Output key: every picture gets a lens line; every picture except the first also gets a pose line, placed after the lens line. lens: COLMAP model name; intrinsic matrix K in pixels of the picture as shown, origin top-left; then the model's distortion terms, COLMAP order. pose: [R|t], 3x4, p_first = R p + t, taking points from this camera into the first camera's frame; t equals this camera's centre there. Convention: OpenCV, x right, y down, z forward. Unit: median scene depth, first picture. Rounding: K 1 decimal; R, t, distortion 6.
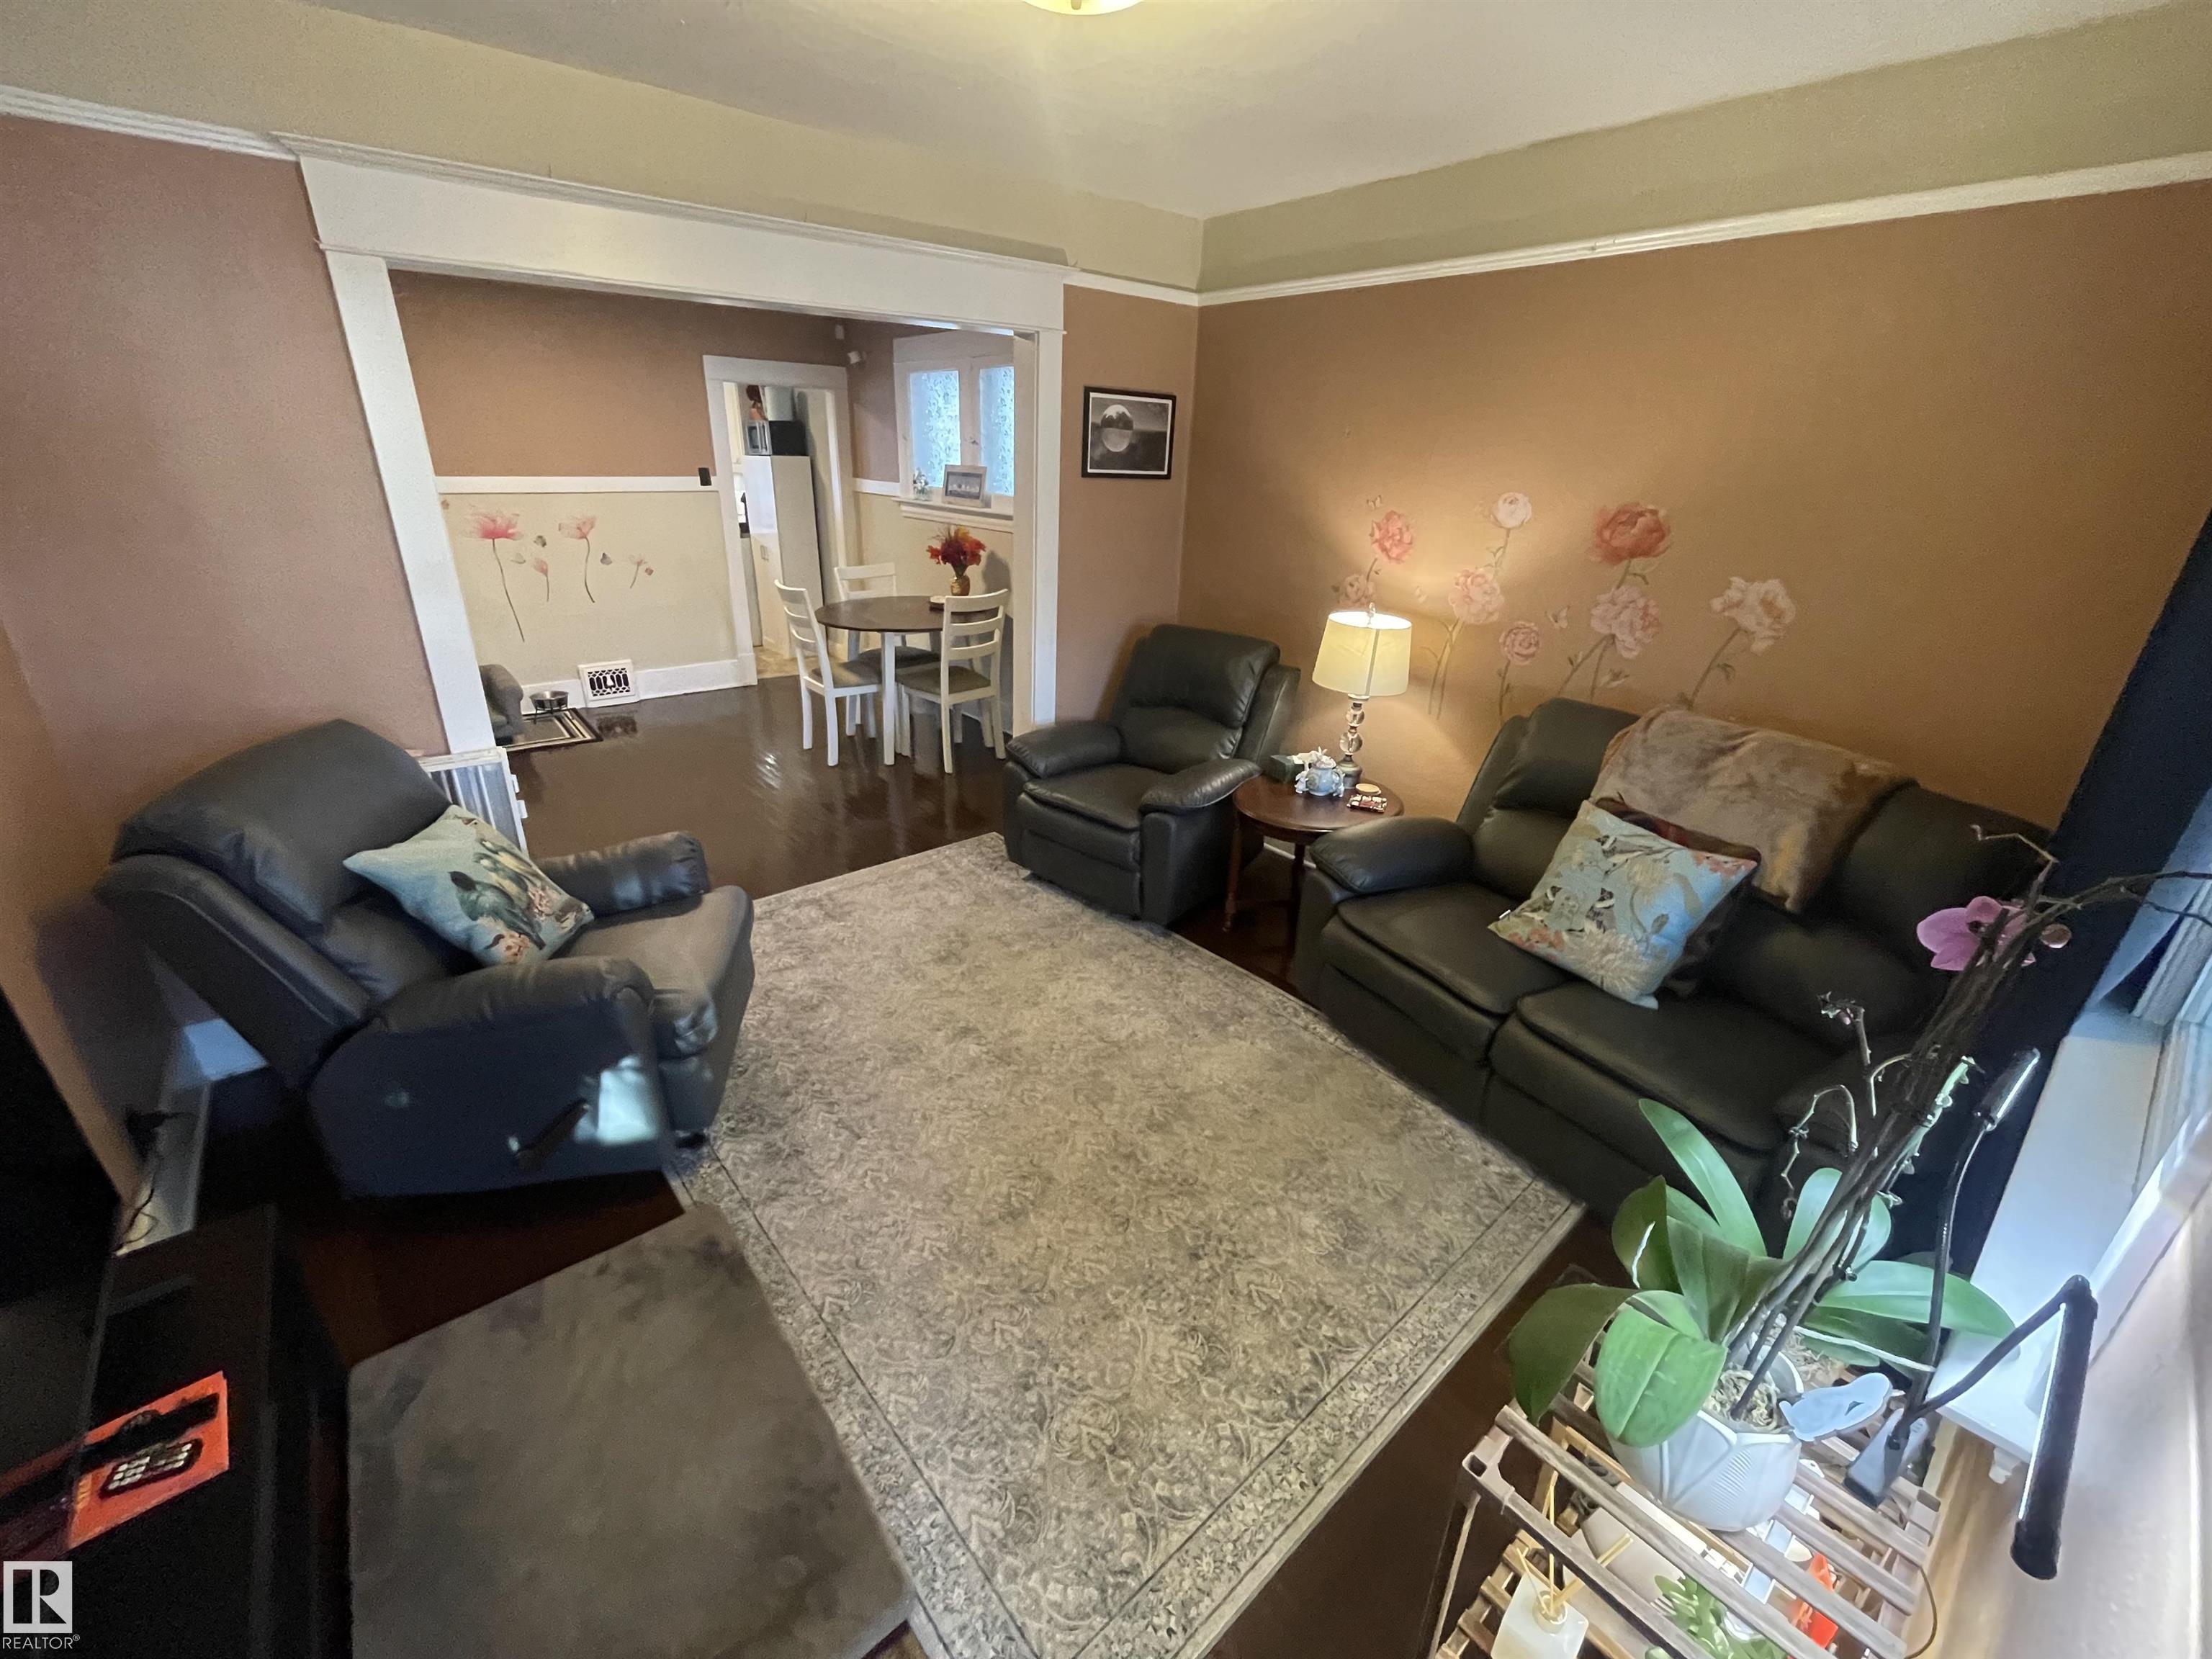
lens RADIAL K [[900.4, 0, 1101.7], [0, 900.4, 824.8], [0, 0, 1]] dist [-0.001205, 0.001572]
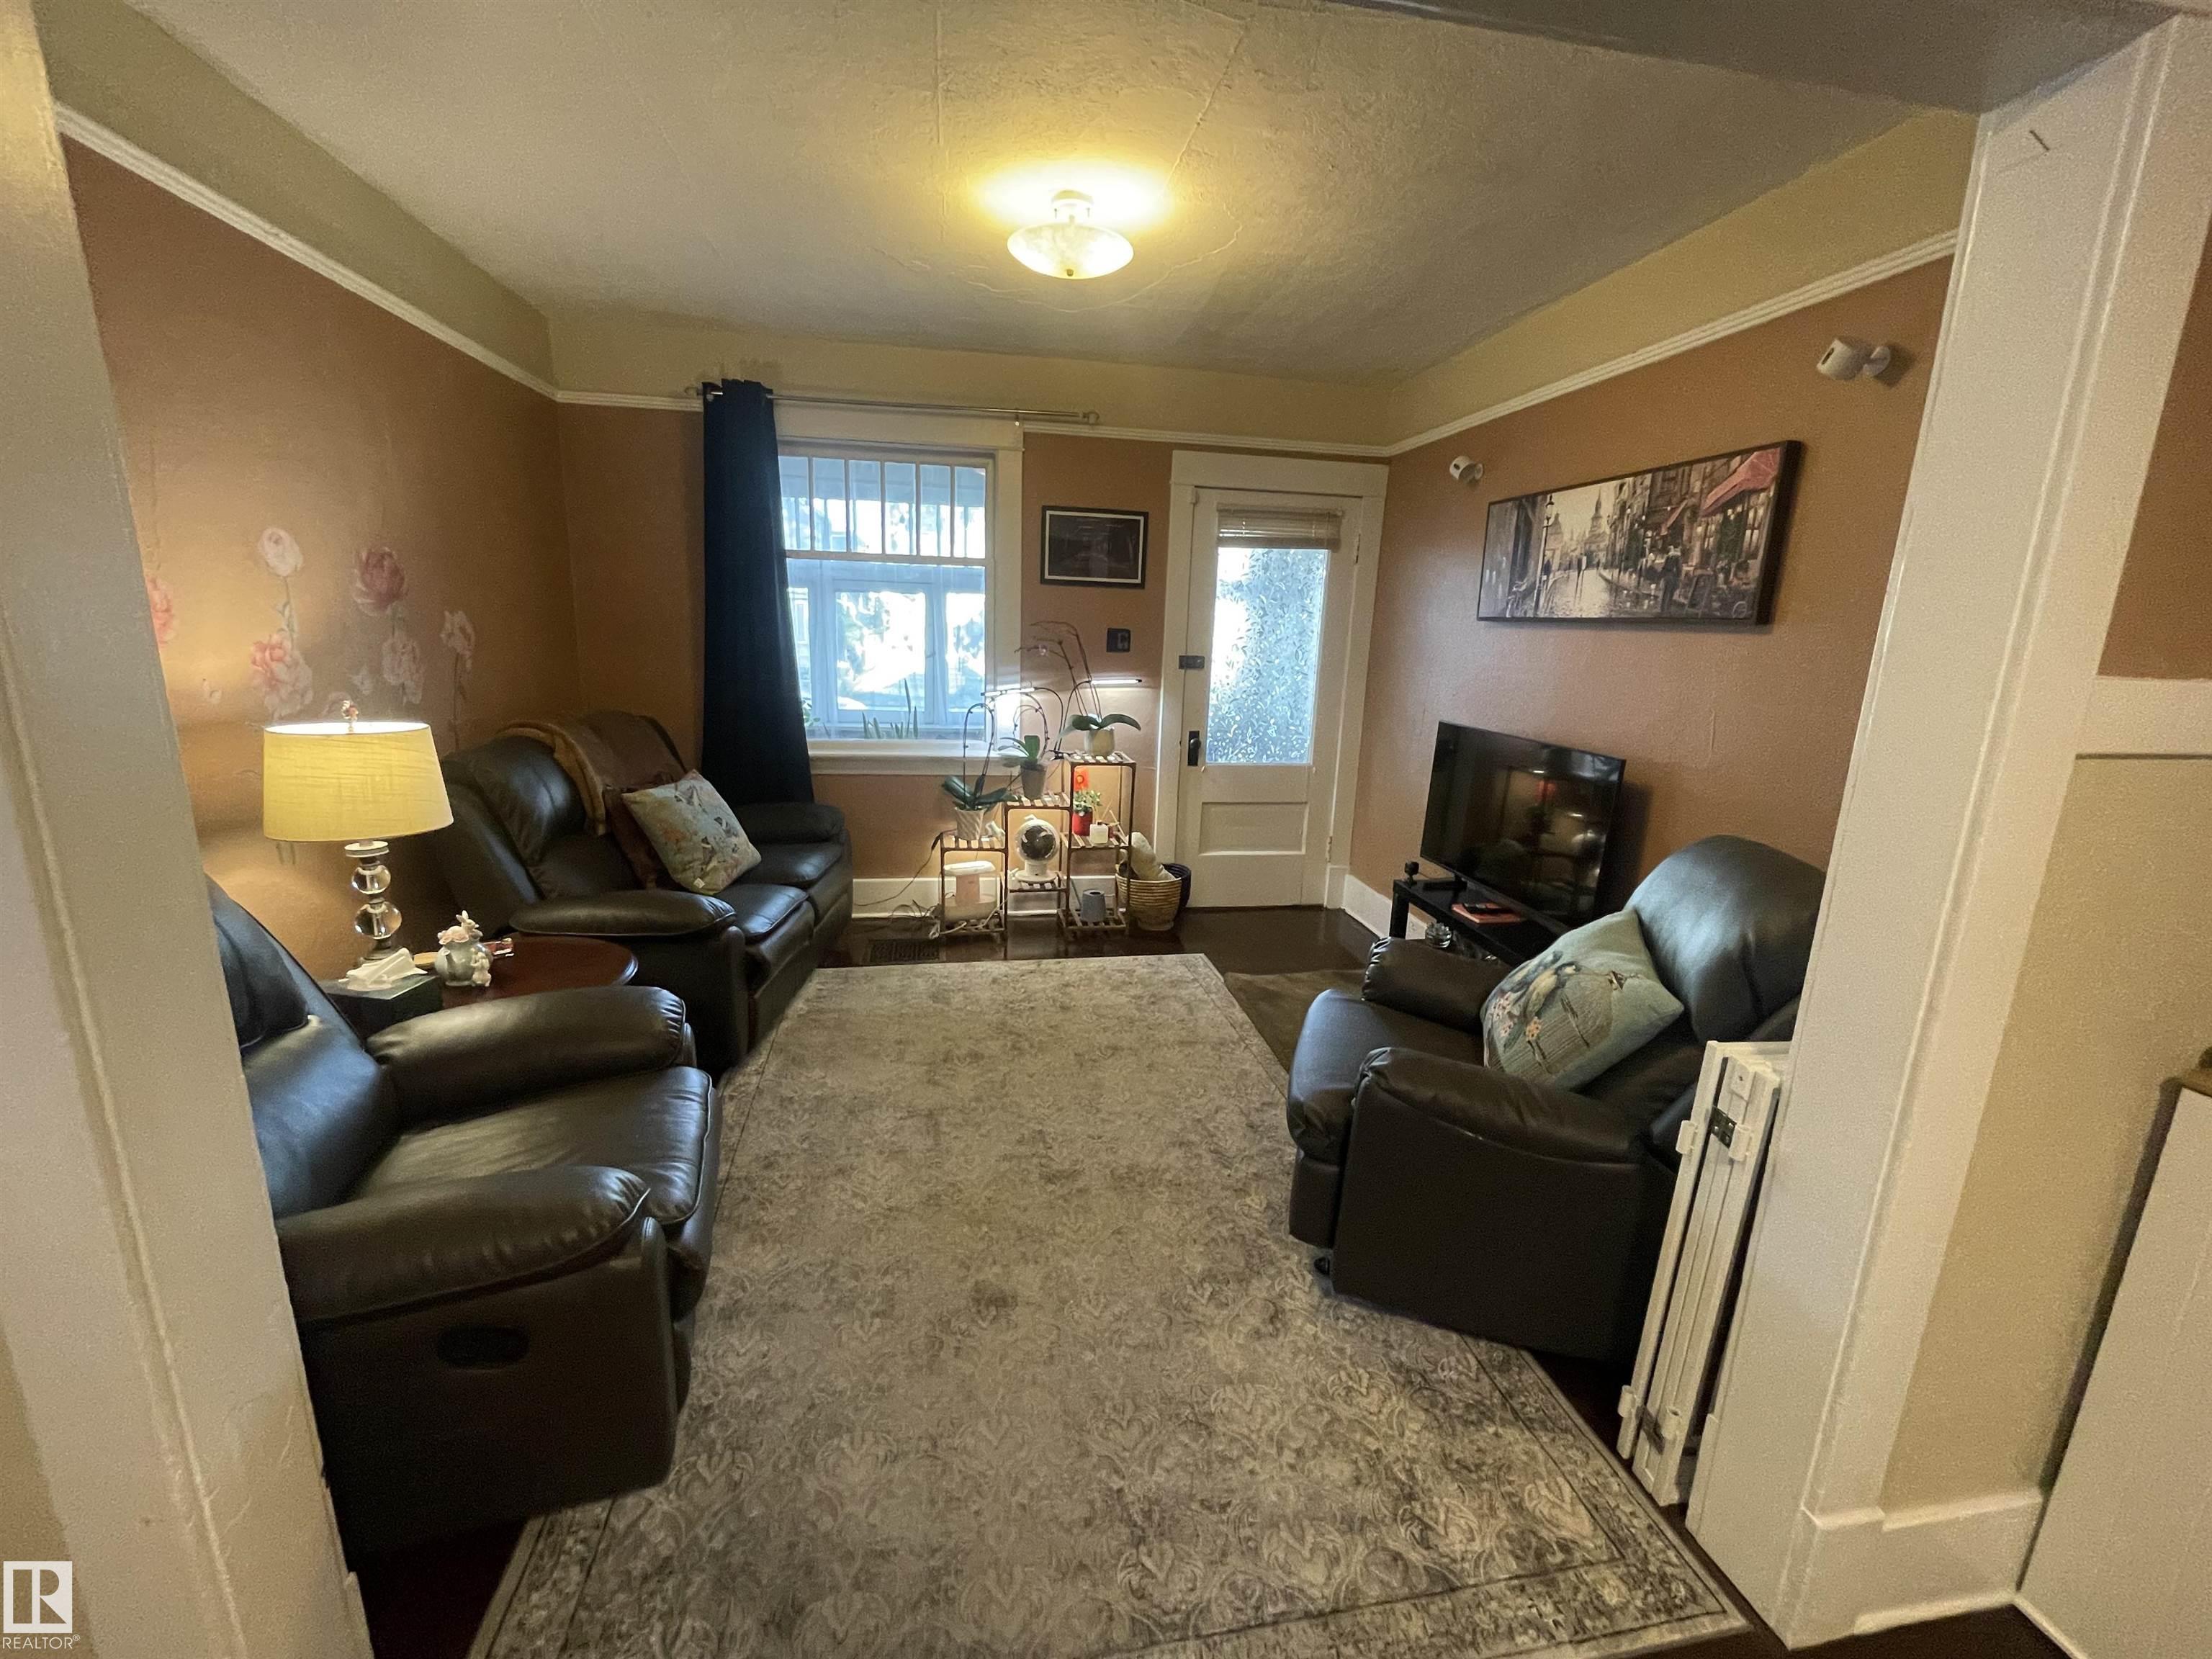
lens RADIAL K [[900.4, 0, 1104.0], [0, 900.4, 823.7], [0, 0, 1]] dist [-0.001205, 0.001572]
pose [[-0.867415, -0.166166, 0.469021, -0.522682], [0.136053, 0.827471, 0.544777, -0.491245], [-0.478624, 0.536359, -0.695153, 1.352177]]
